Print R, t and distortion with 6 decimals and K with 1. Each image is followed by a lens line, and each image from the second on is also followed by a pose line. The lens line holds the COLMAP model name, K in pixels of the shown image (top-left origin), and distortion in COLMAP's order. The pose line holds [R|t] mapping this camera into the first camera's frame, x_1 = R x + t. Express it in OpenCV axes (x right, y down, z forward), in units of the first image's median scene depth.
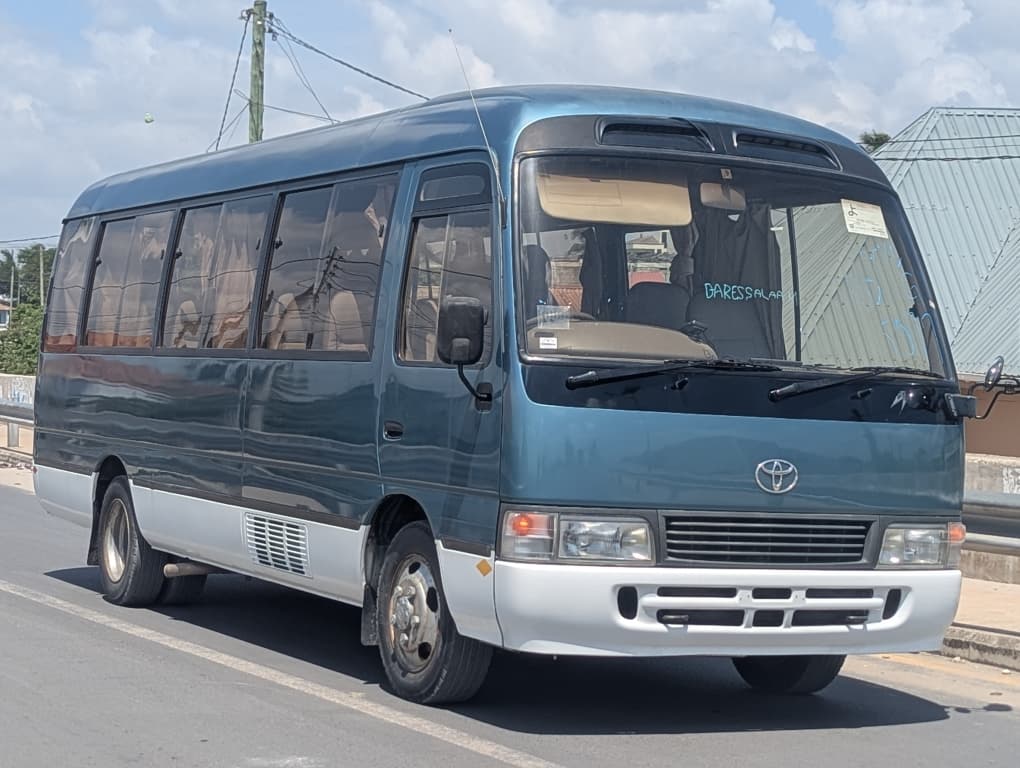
lens RADIAL K [[2341.6, 0, 510.0], [0, 2341.6, 384.0], [0, 0, 1]] dist [0.023442, 0.135193]
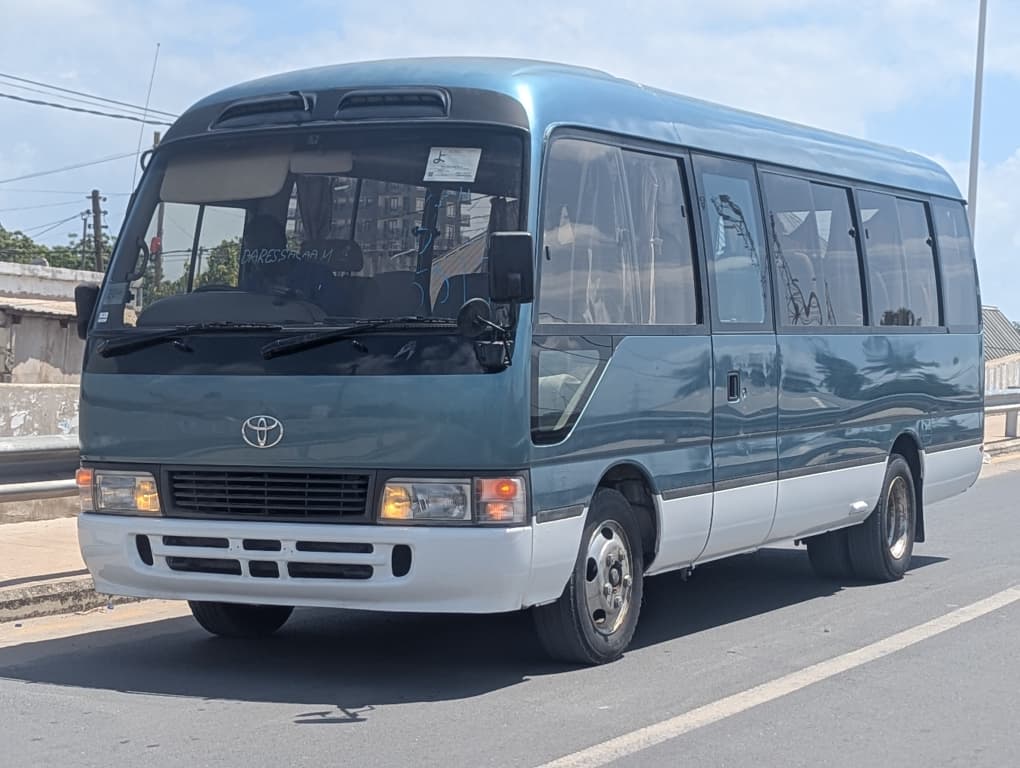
lens RADIAL K [[2341.6, 0, 510.0], [0, 2341.6, 384.0], [0, 0, 1]] dist [0.023442, 0.135193]
pose [[0.592454, -0.038980, -0.804661, 1.008614], [0.041053, 0.998992, -0.018167, 0.041422], [0.804558, -0.022271, 0.593457, 0.475921]]
